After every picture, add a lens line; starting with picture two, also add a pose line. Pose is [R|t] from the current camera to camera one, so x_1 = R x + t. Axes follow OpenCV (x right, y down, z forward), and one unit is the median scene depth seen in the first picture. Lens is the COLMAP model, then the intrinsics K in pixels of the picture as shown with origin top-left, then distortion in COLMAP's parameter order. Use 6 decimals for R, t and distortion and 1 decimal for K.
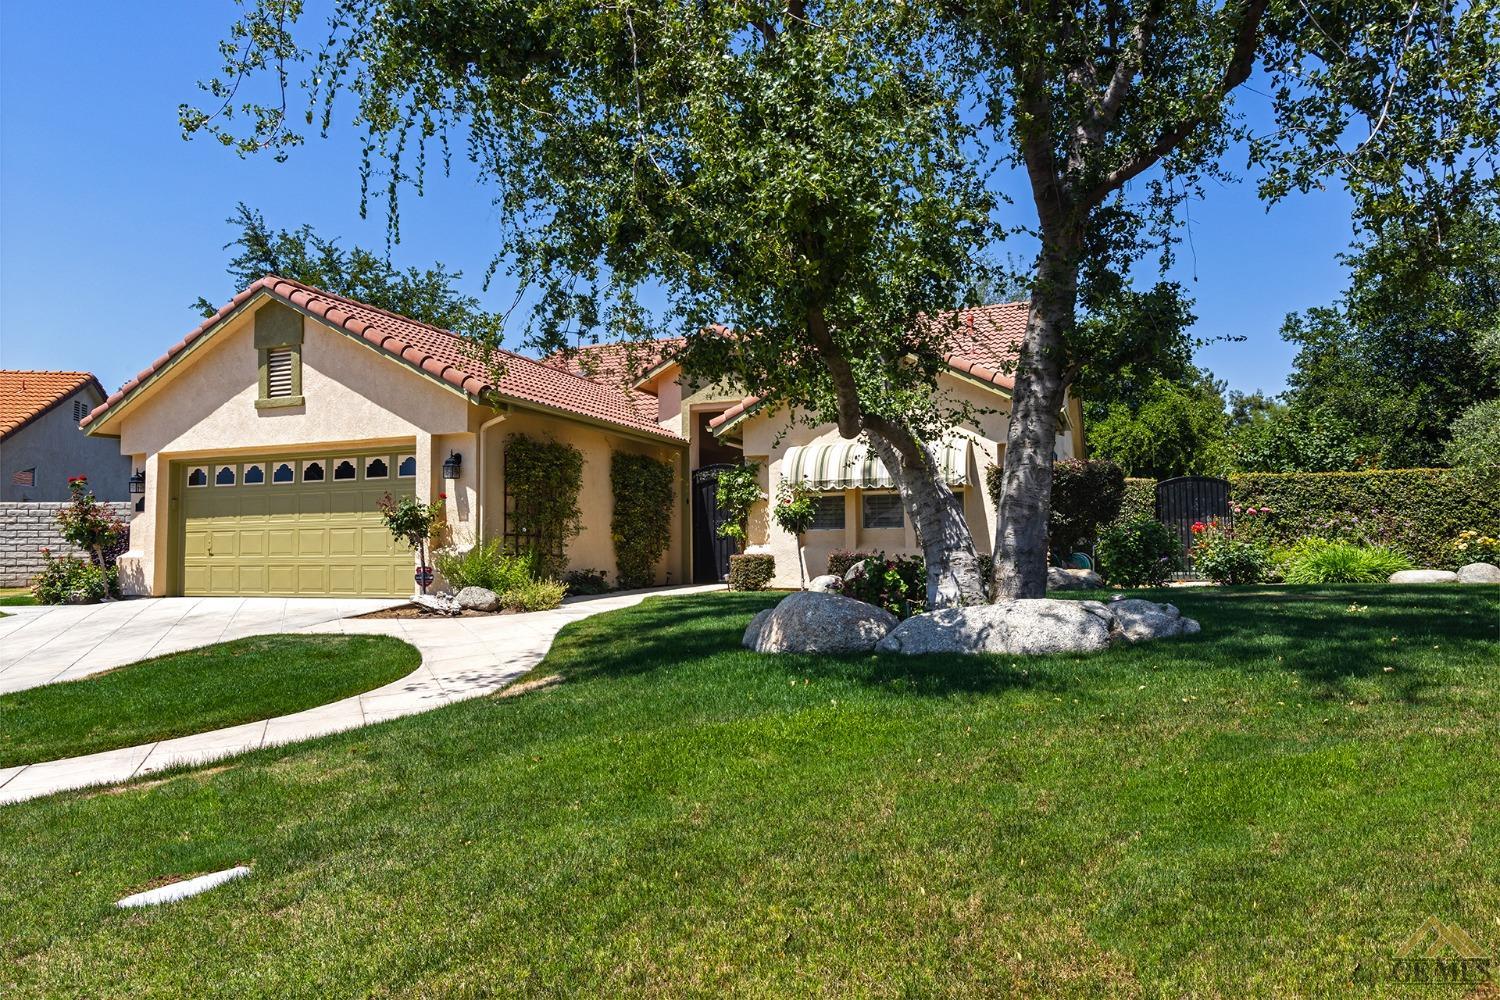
lens RADIAL K [[854.4, 0, 750.0], [0, 854.4, 500.0], [0, 0, 1]] dist [0.004700, 0.002530]
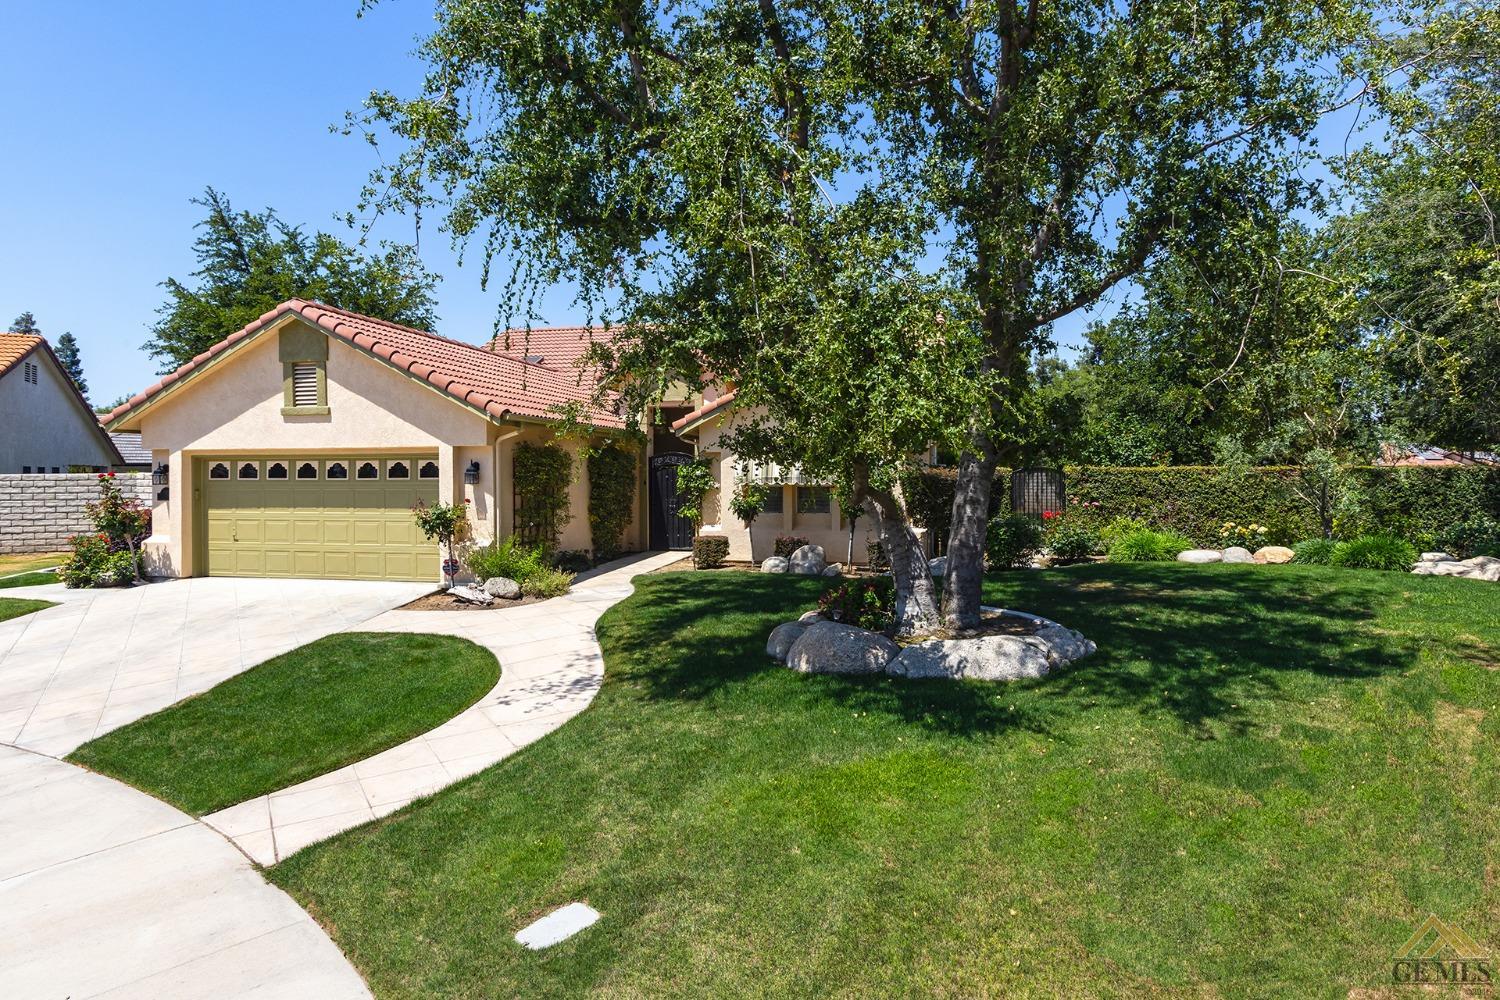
lens RADIAL K [[739.5, 0, 751.0], [0, 739.5, 476.1], [0, 0, 1]] dist [0.000711, 0.001178]
pose [[0.988690, 0.006795, 0.149823, -0.107615], [-0.015128, 0.998397, 0.054548, -0.087996], [-0.149212, -0.056198, 0.987207, -0.064238]]
